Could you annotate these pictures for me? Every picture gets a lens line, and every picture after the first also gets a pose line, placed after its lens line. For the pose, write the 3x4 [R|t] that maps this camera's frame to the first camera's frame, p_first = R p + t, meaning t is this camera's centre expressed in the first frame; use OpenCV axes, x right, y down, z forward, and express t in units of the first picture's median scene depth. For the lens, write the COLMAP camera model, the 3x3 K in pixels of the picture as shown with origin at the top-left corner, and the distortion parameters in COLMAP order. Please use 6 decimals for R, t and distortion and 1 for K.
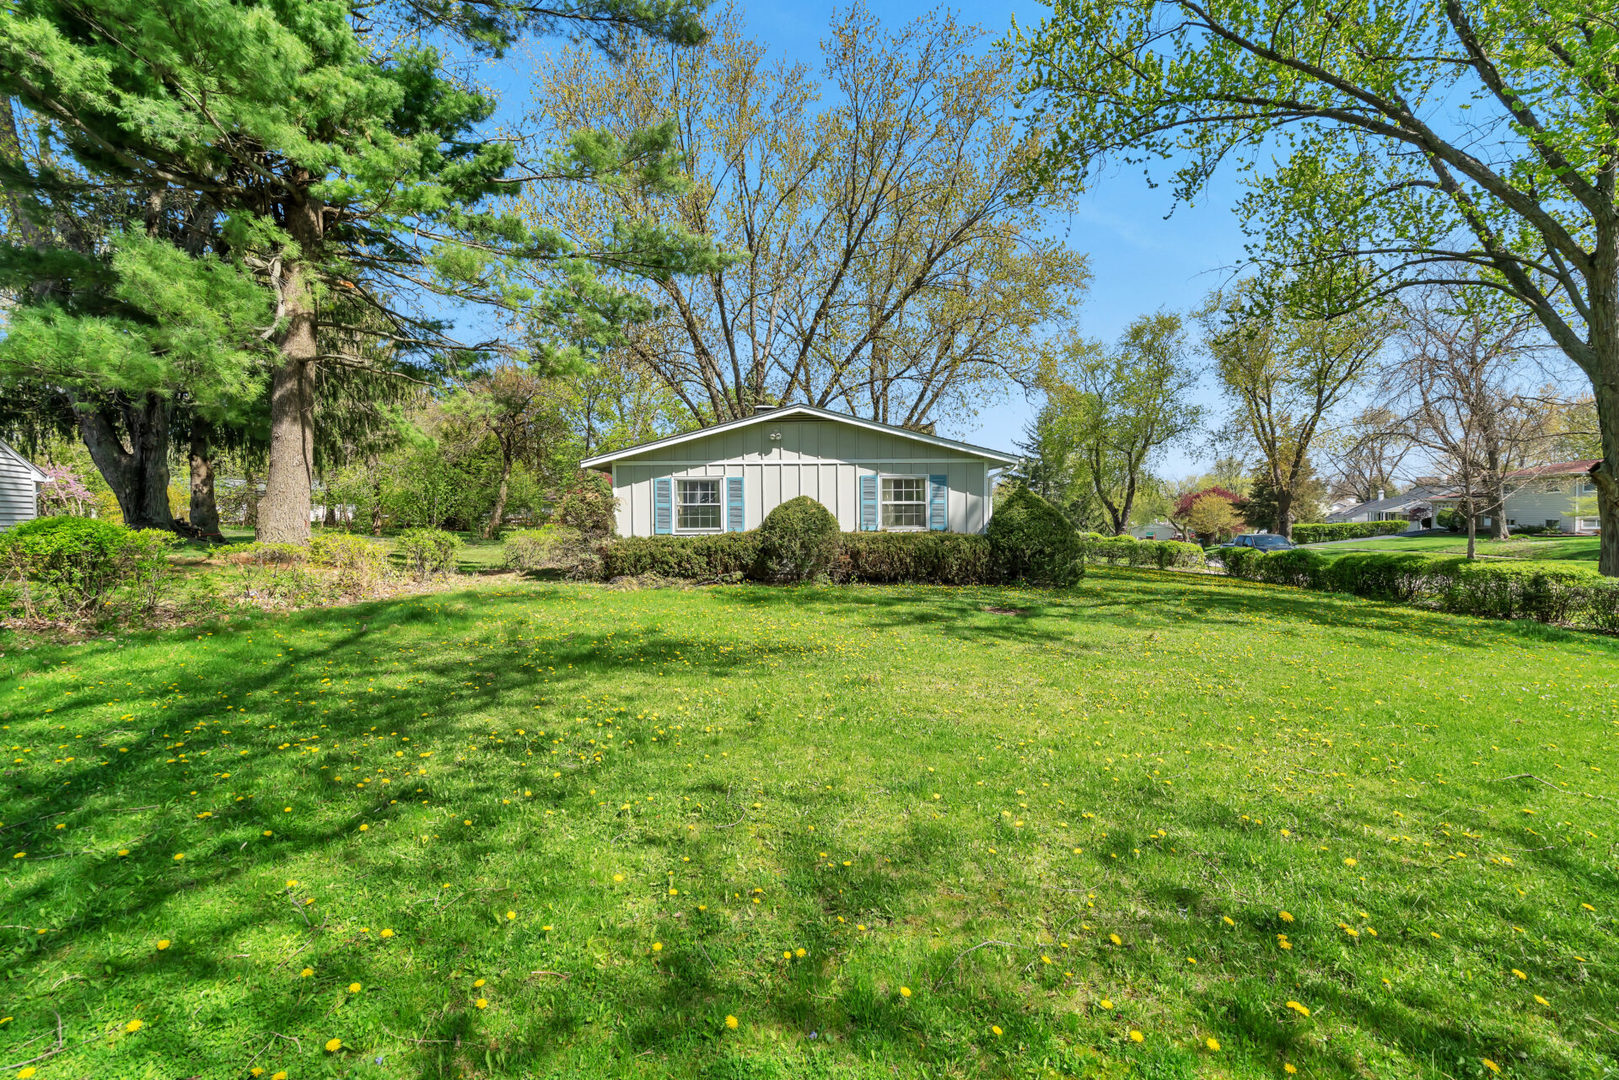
lens RADIAL K [[742.8, 0, 809.5], [0, 742.8, 574.5], [0, 0, 1]] dist [-0.002558, -0.000412]
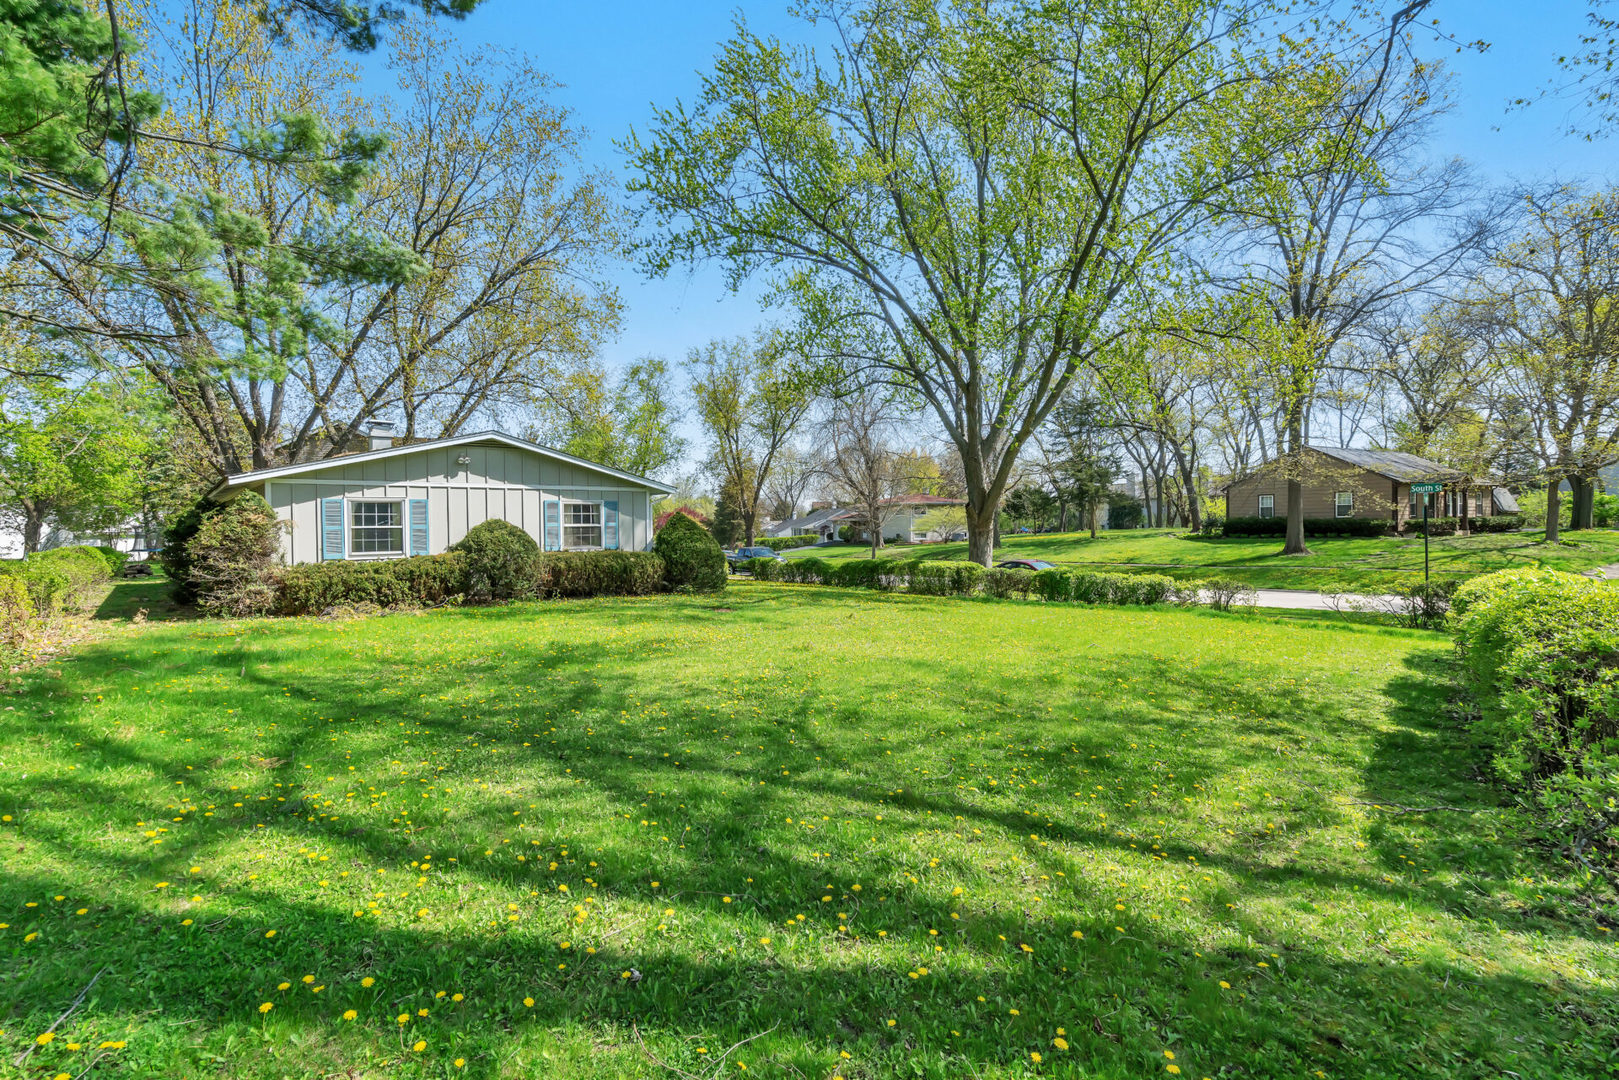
lens RADIAL K [[749.4, 0, 812.7], [0, 749.4, 529.9], [0, 0, 1]] dist [0.001647, 0.000207]
pose [[0.766558, -0.005270, 0.642153, -0.335258], [0.058155, 0.996427, -0.061244, -0.000340], [-0.639536, 0.084292, 0.764126, -0.081674]]
